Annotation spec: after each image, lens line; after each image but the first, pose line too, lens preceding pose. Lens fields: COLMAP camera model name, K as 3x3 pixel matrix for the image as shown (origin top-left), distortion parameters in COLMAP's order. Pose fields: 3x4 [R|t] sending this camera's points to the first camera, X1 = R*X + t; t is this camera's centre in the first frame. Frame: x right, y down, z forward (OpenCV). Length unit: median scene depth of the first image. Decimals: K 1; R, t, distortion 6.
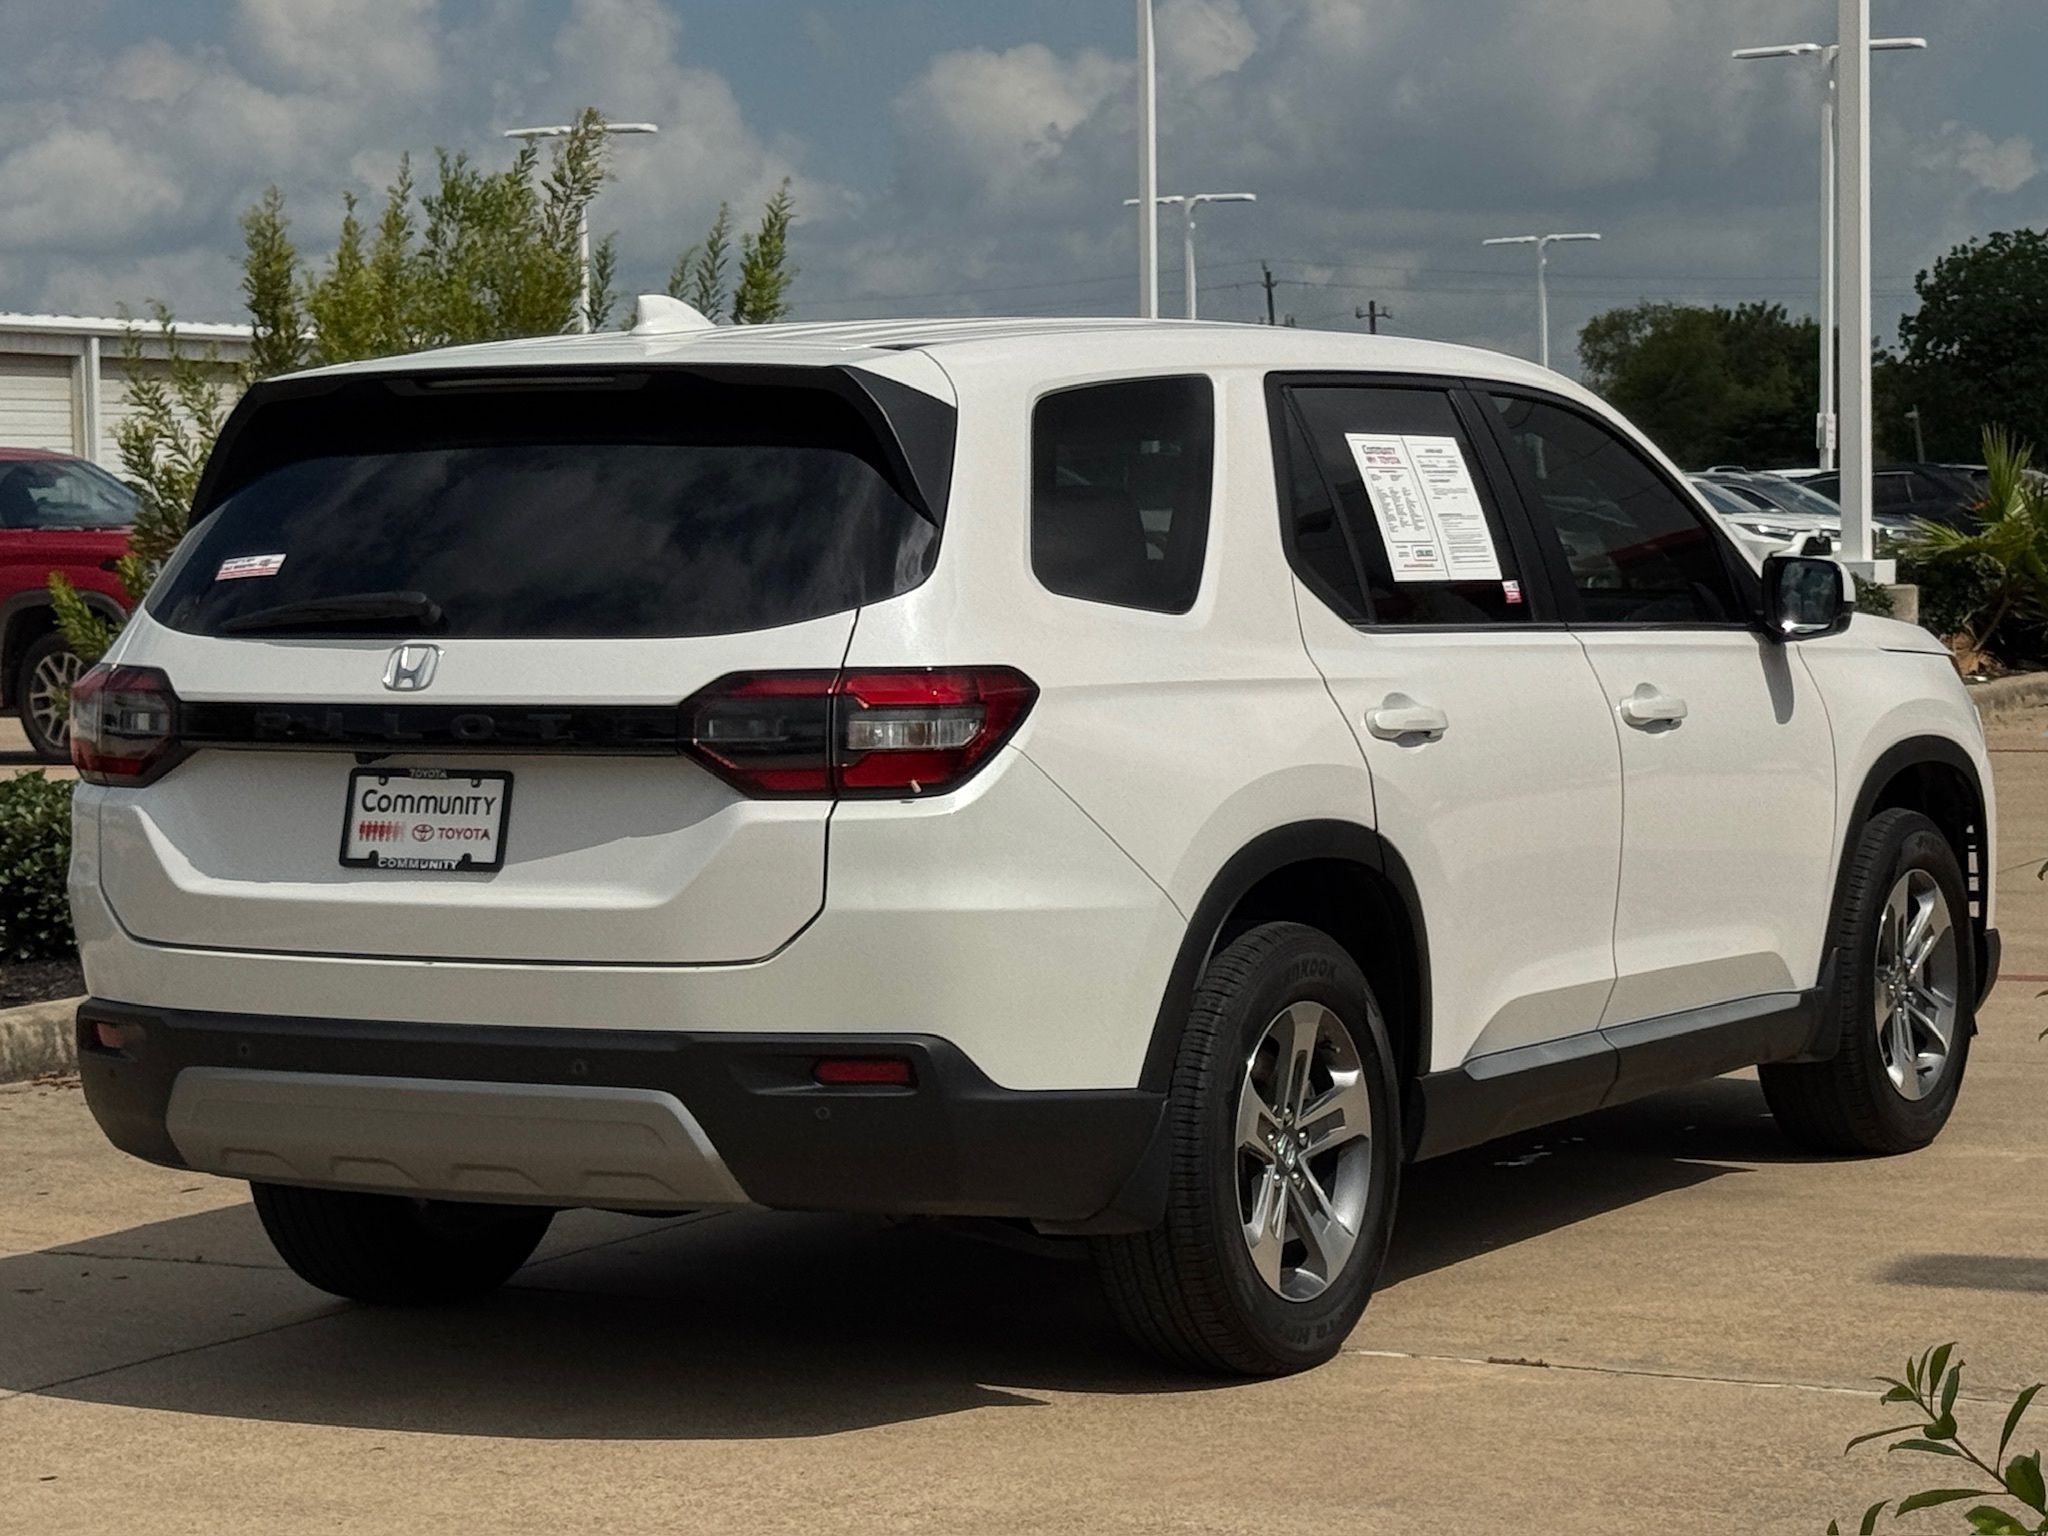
lens RADIAL K [[4067.4, 0, 1024.0], [0, 4067.4, 768.0], [0, 0, 1]] dist [0.001495, 0.048040]
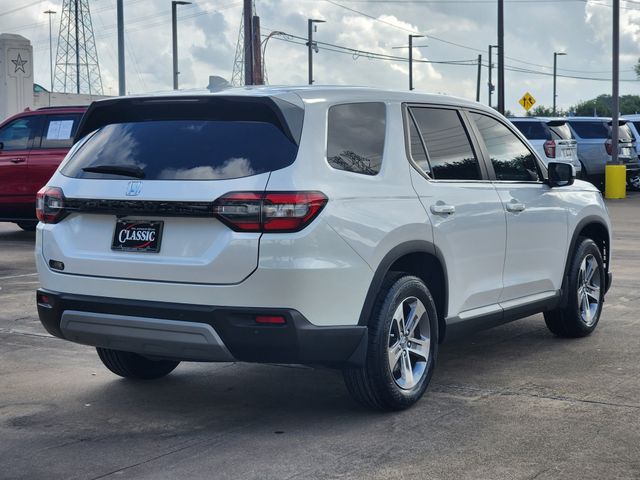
lens RADIAL K [[1129.4, 0, 320.0], [0, 1129.4, 240.0], [0, 0, 1]] dist [-0.030115, -0.067173]
pose [[0.999778, 0.017241, -0.012129, 0.007663], [-0.017007, 0.999673, 0.019096, -0.003868], [0.012454, -0.018885, 0.999744, 0.113086]]
